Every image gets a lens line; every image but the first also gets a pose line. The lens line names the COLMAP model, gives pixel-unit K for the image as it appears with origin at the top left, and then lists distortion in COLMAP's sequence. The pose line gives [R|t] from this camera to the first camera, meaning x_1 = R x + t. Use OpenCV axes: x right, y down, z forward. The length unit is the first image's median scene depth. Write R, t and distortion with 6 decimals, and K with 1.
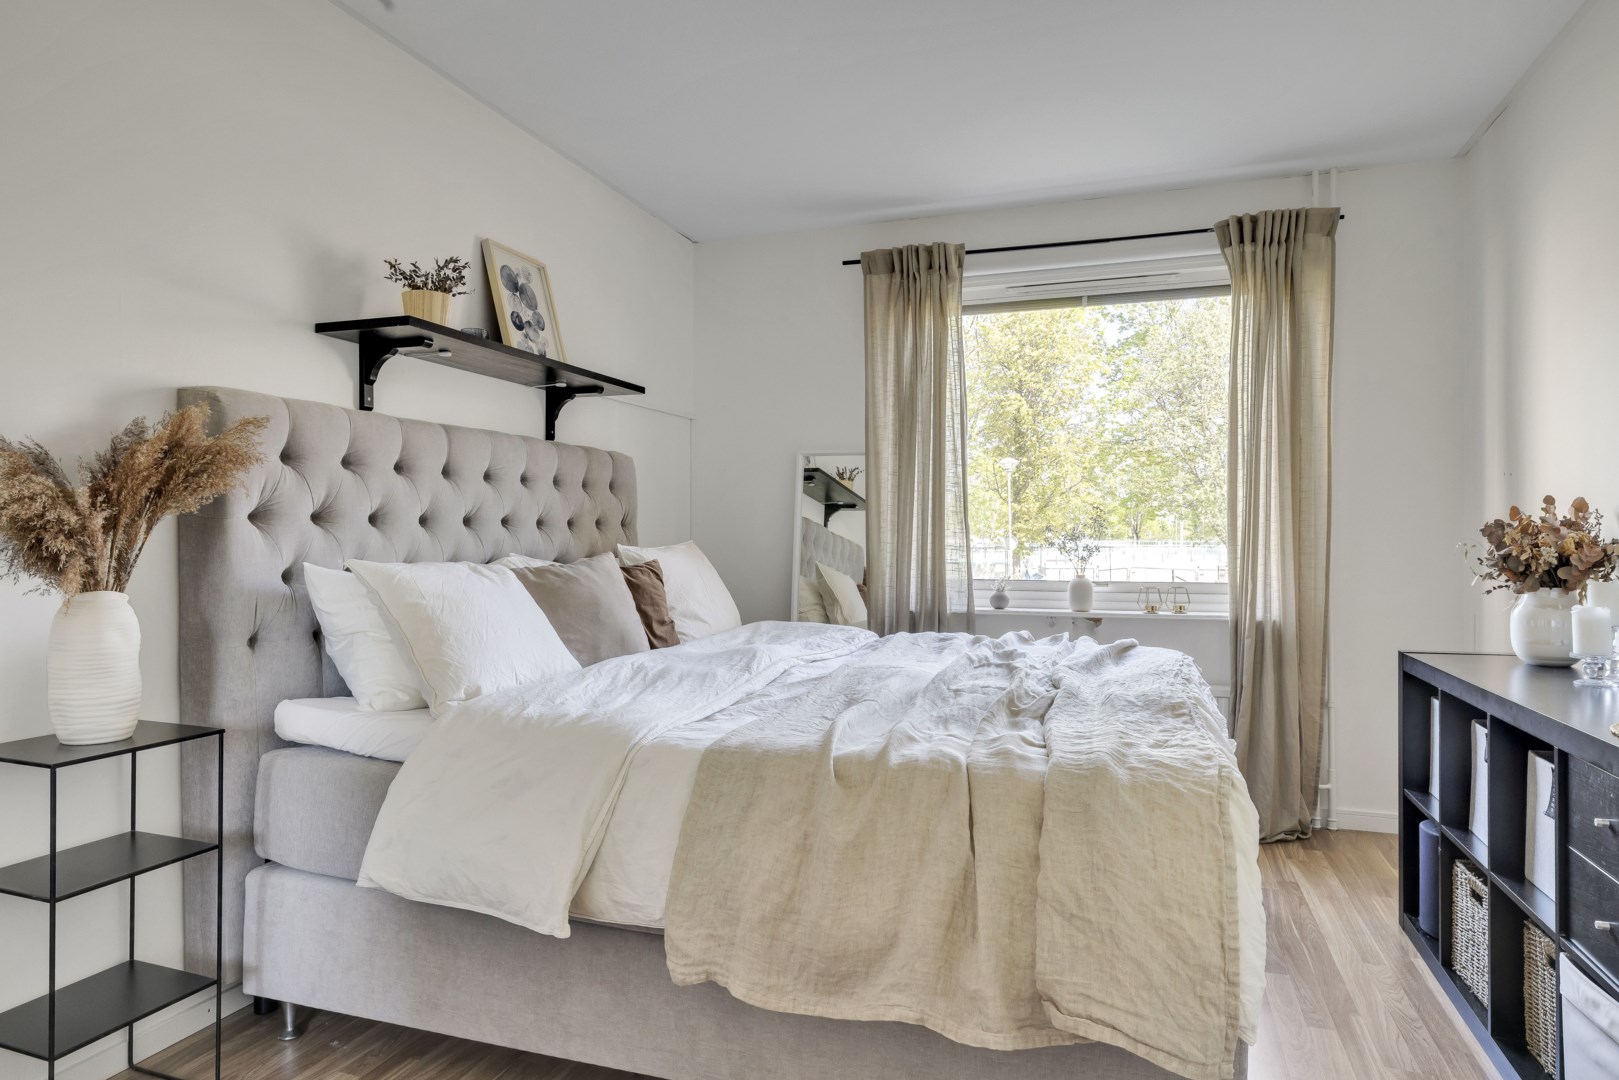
lens RADIAL K [[959.7, 0, 809.5], [0, 959.7, 540.0], [0, 0, 1]] dist [-0.000751, -0.000385]
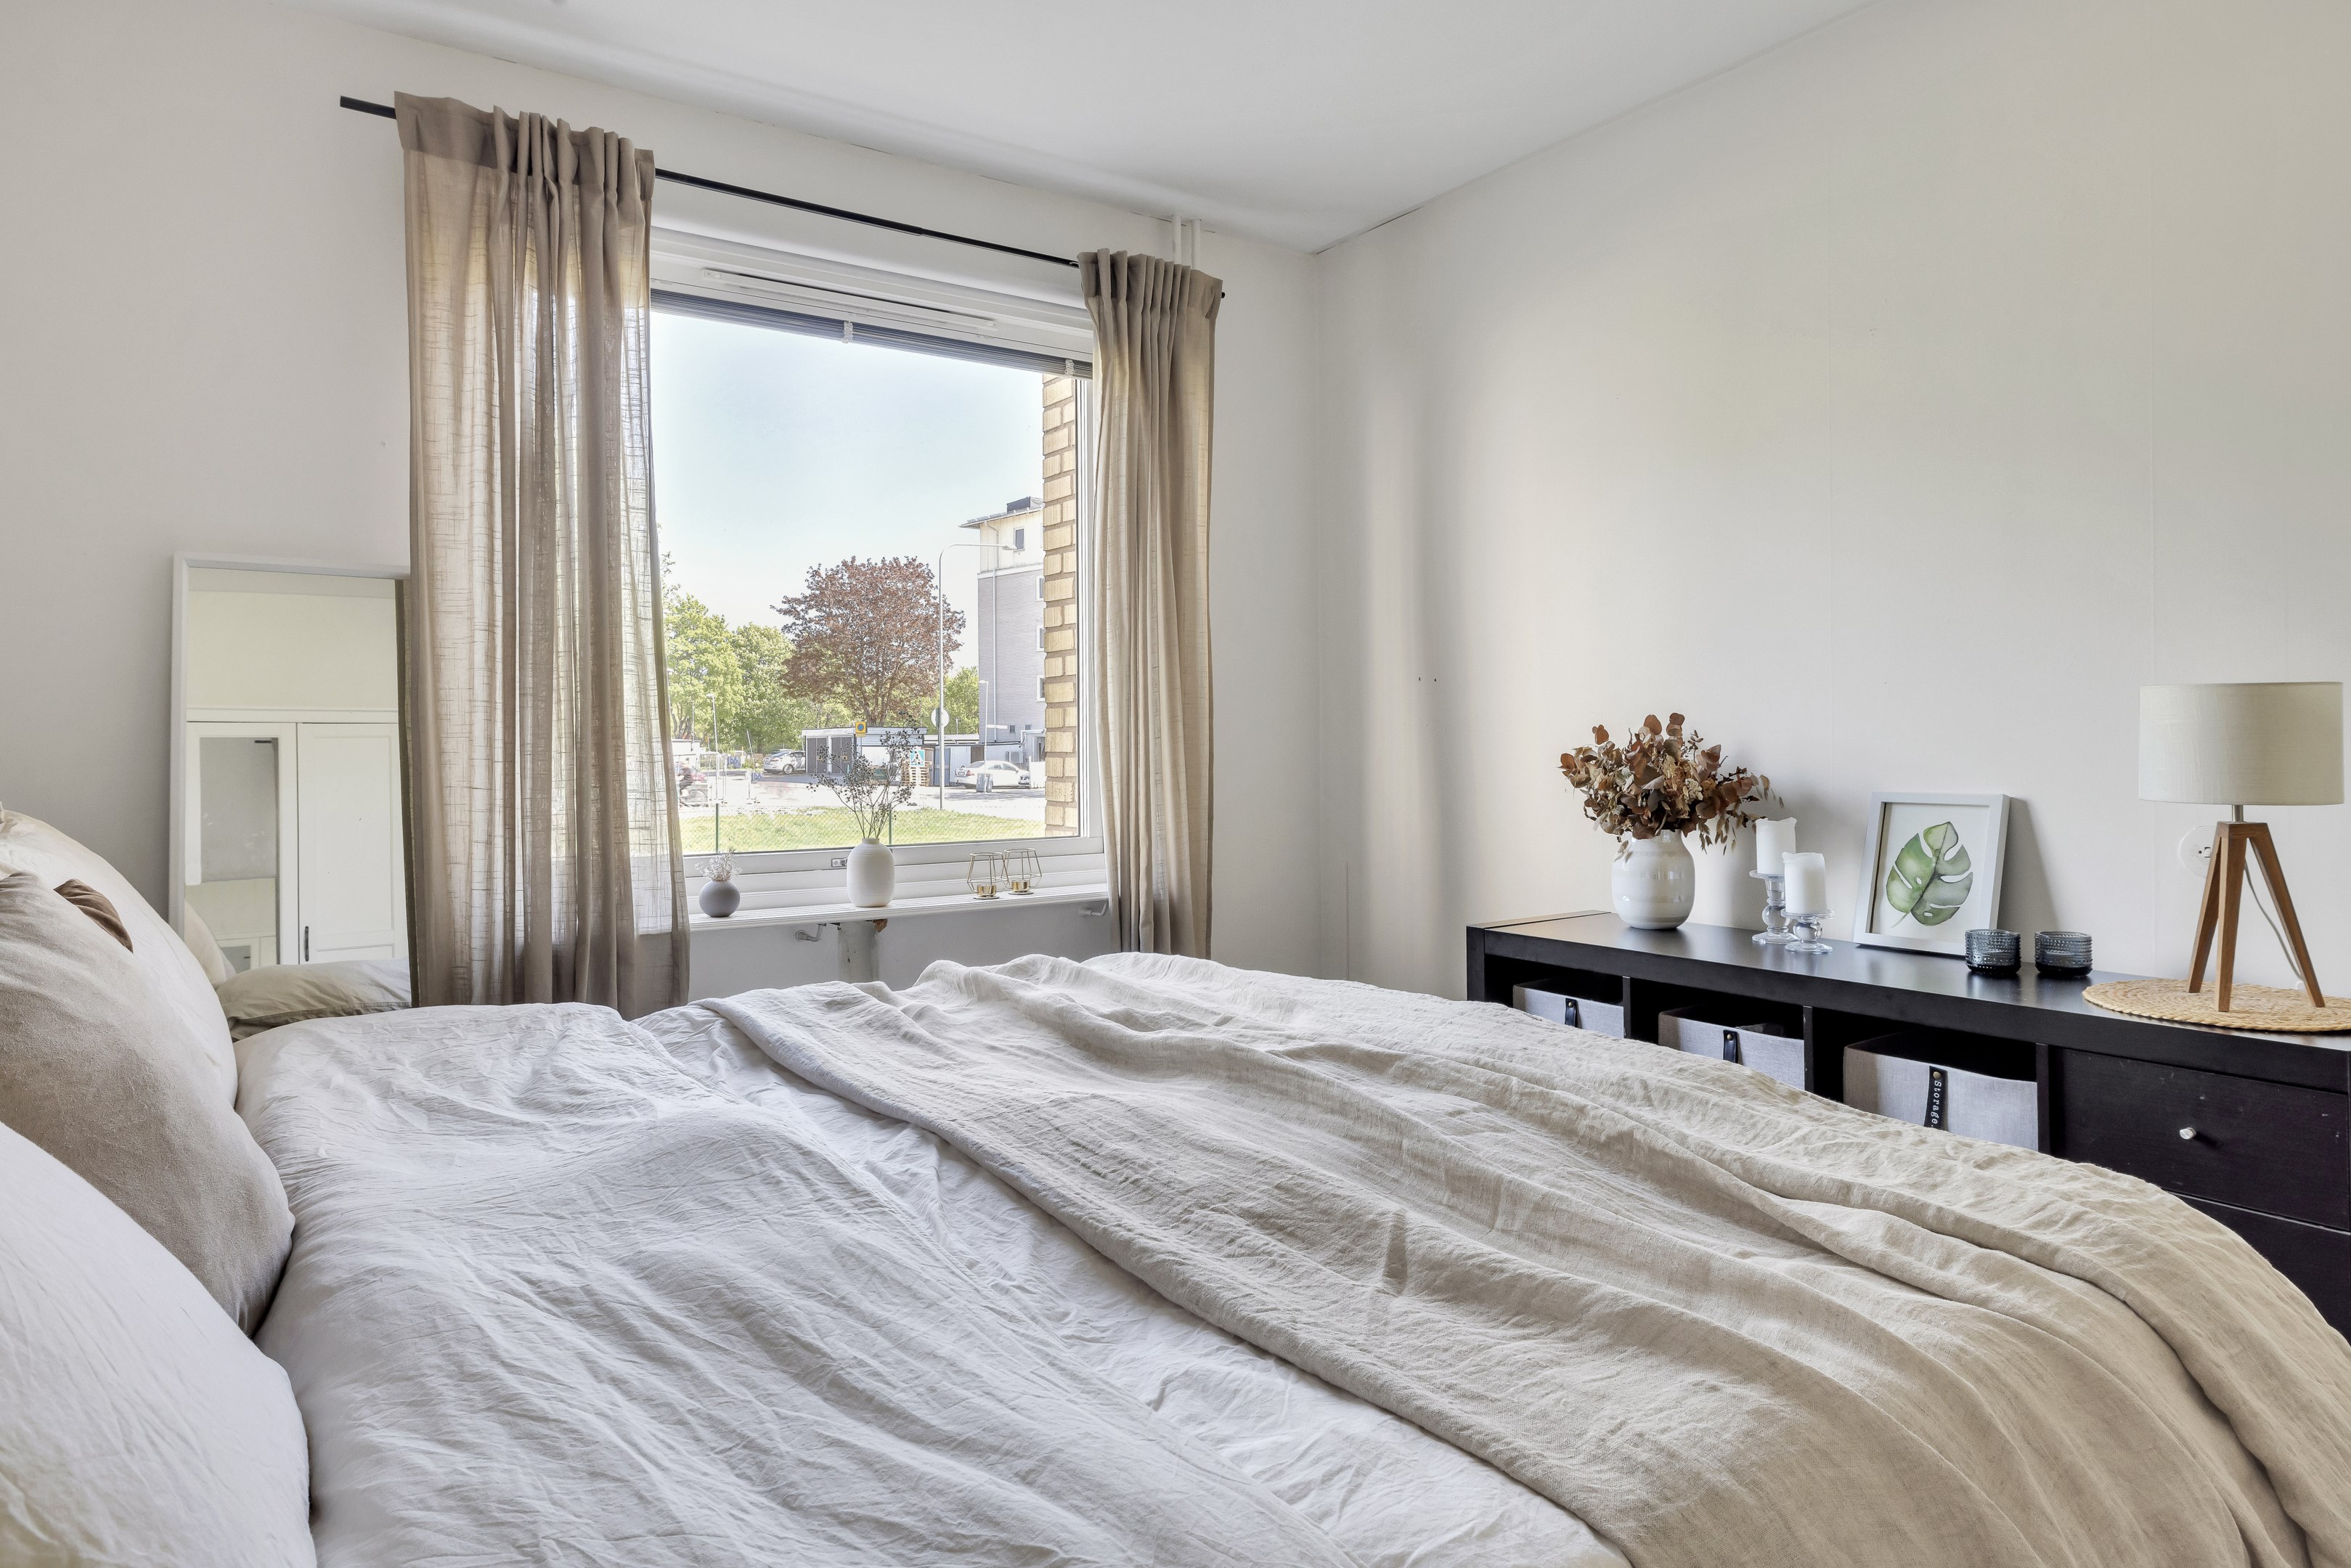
lens RADIAL K [[1412.1, 0, 1166.4], [0, 1412.1, 729.3], [0, 0, 1]] dist [0.005352, 0.001998]
pose [[0.589229, -0.003287, 0.807959, -0.271061], [0.006299, 0.999980, -0.000525, -0.023321], [-0.807941, 0.005399, 0.589238, 0.408678]]
